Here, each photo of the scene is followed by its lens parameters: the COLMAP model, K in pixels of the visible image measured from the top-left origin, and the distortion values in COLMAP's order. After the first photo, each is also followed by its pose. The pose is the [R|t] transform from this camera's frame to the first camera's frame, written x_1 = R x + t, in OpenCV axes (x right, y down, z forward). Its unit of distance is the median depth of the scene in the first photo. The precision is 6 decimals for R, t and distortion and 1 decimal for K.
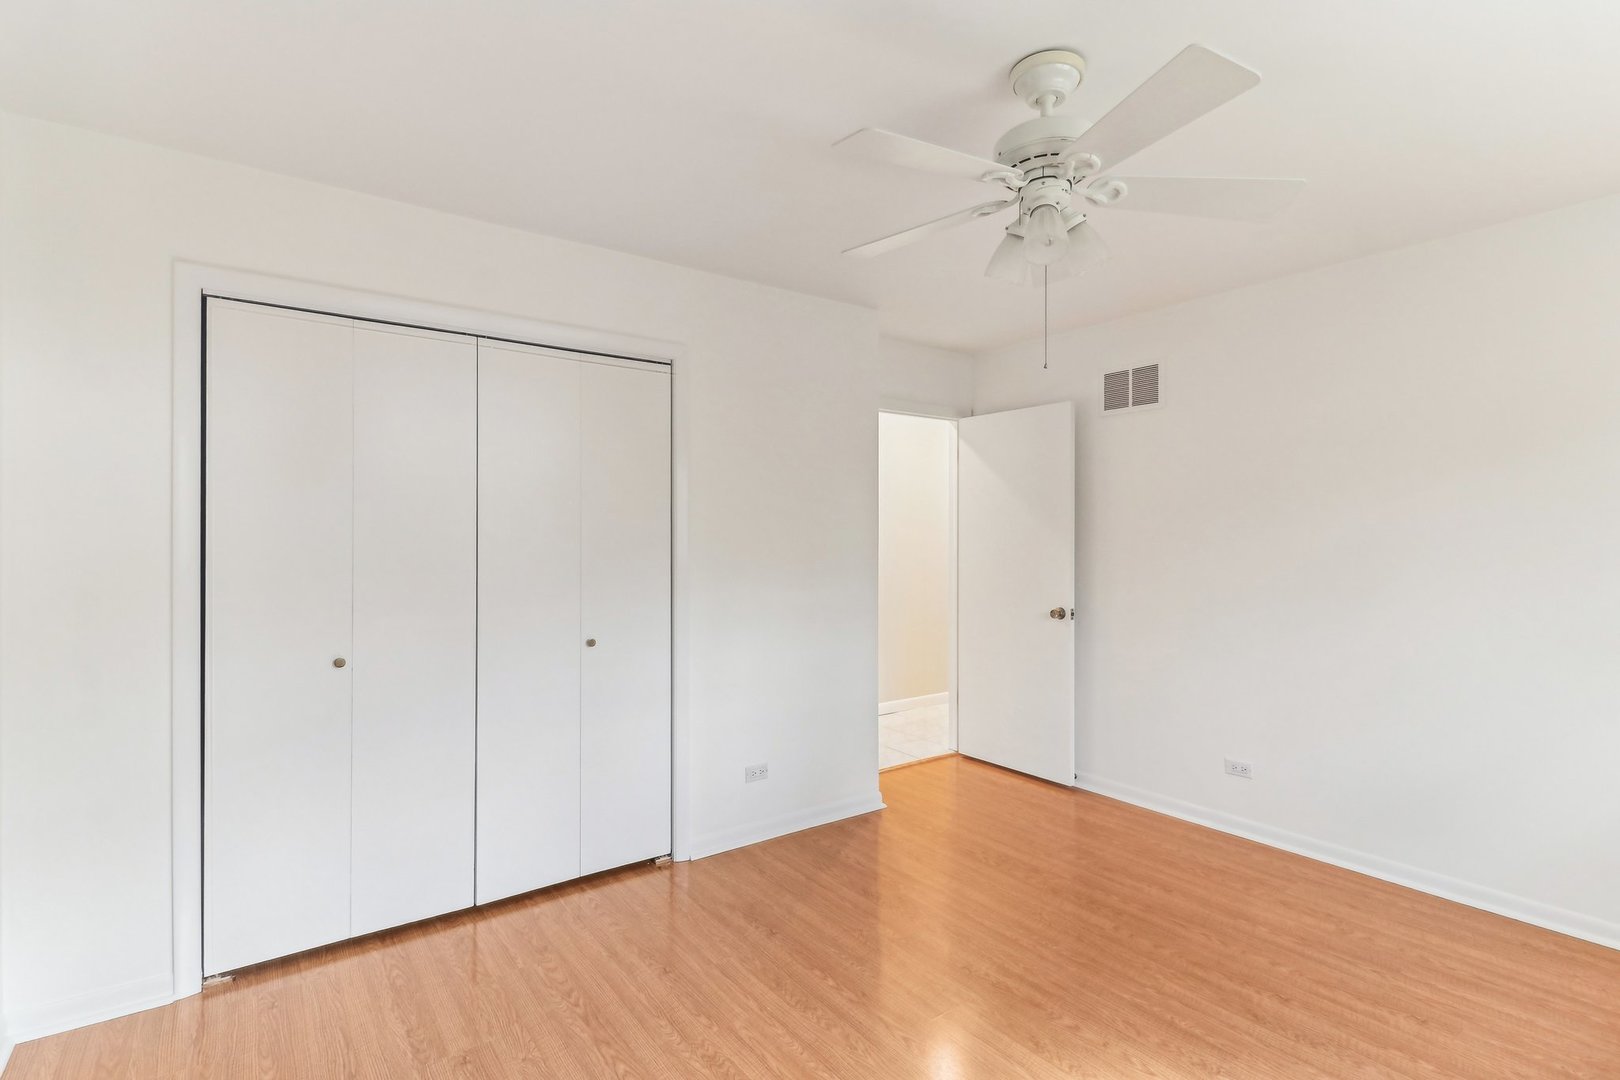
lens RADIAL K [[769.8, 0, 799.3], [0, 769.8, 547.5], [0, 0, 1]] dist [0.019201, -0.008334]
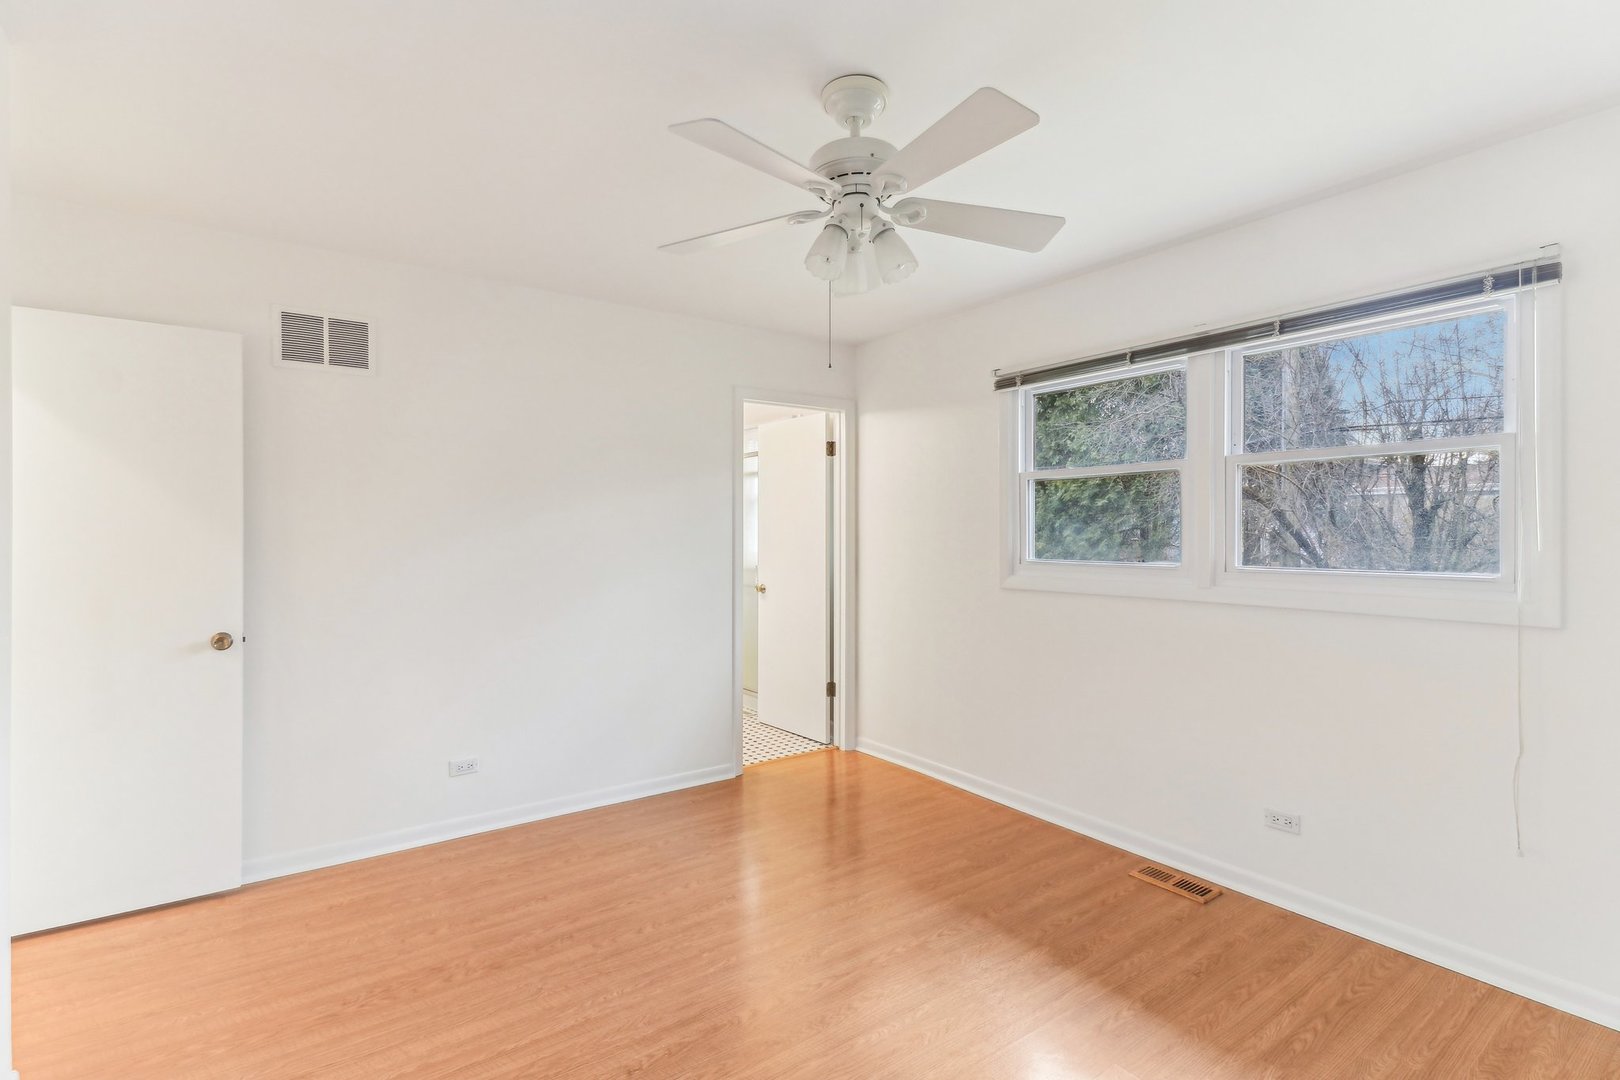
lens RADIAL K [[769.8, 0, 798.8], [0, 769.8, 535.5], [0, 0, 1]] dist [0.019201, -0.008334]
pose [[0.004054, -0.007118, 0.999966, -0.452751], [0.010542, 0.999919, 0.007075, -0.009595], [-0.999936, 0.010513, 0.004129, 0.640291]]
